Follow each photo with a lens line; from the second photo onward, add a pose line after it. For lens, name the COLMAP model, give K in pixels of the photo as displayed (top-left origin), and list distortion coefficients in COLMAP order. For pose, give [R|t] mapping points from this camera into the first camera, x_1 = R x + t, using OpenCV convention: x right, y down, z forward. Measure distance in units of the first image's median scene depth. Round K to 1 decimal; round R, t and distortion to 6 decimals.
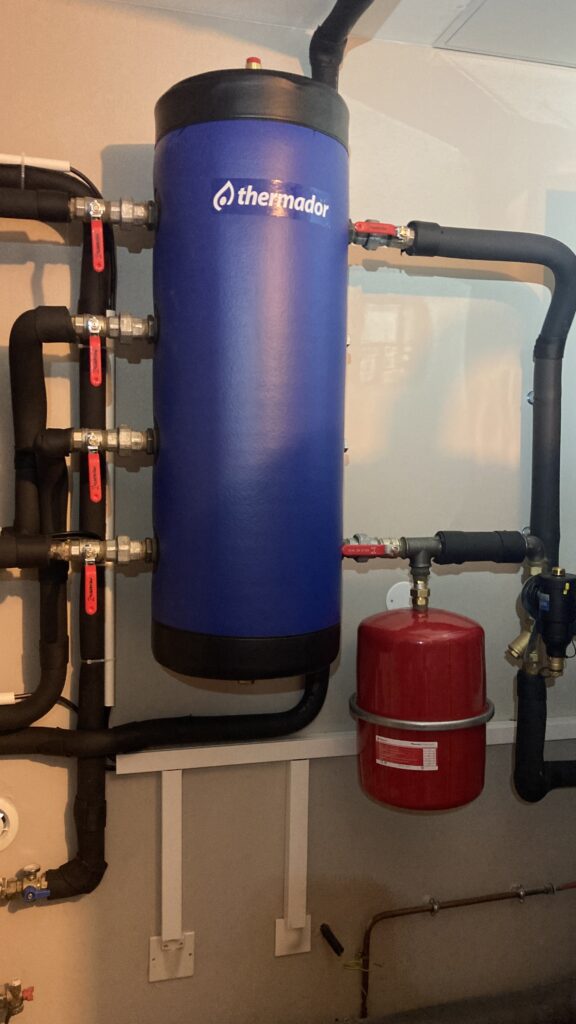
lens RADIAL K [[841.8, 0, 288.0], [0, 841.8, 512.0], [0, 0, 1]] dist [0.007787, -0.001813]
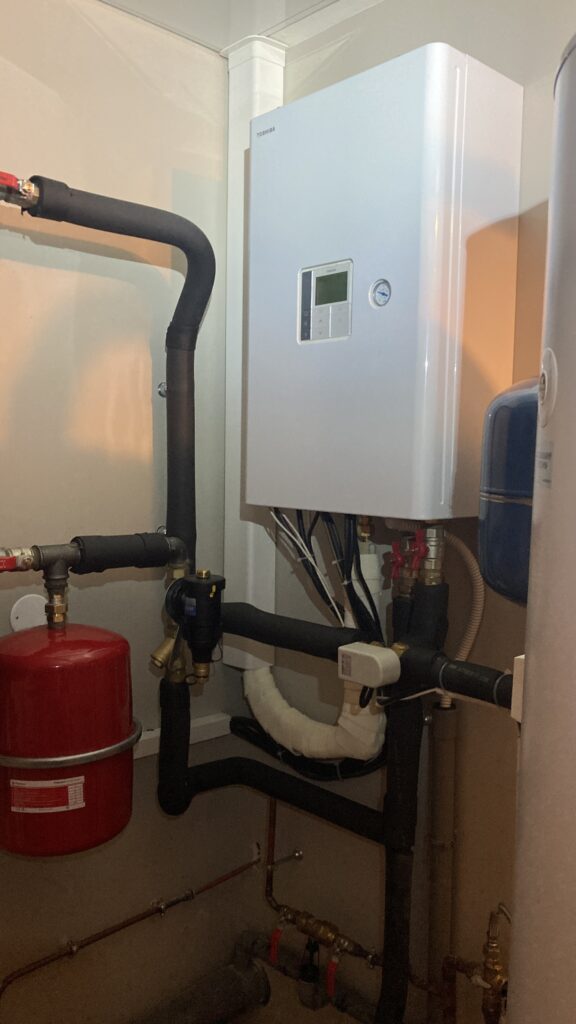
lens RADIAL K [[807.3, 0, 288.0], [0, 807.3, 512.0], [0, 0, 1]] dist [-0.006019, -0.005540]
pose [[0.860361, -0.030421, 0.508776, -0.058896], [0.018314, 0.999418, 0.028787, -0.023274], [-0.509356, -0.015450, 0.860417, 0.161249]]
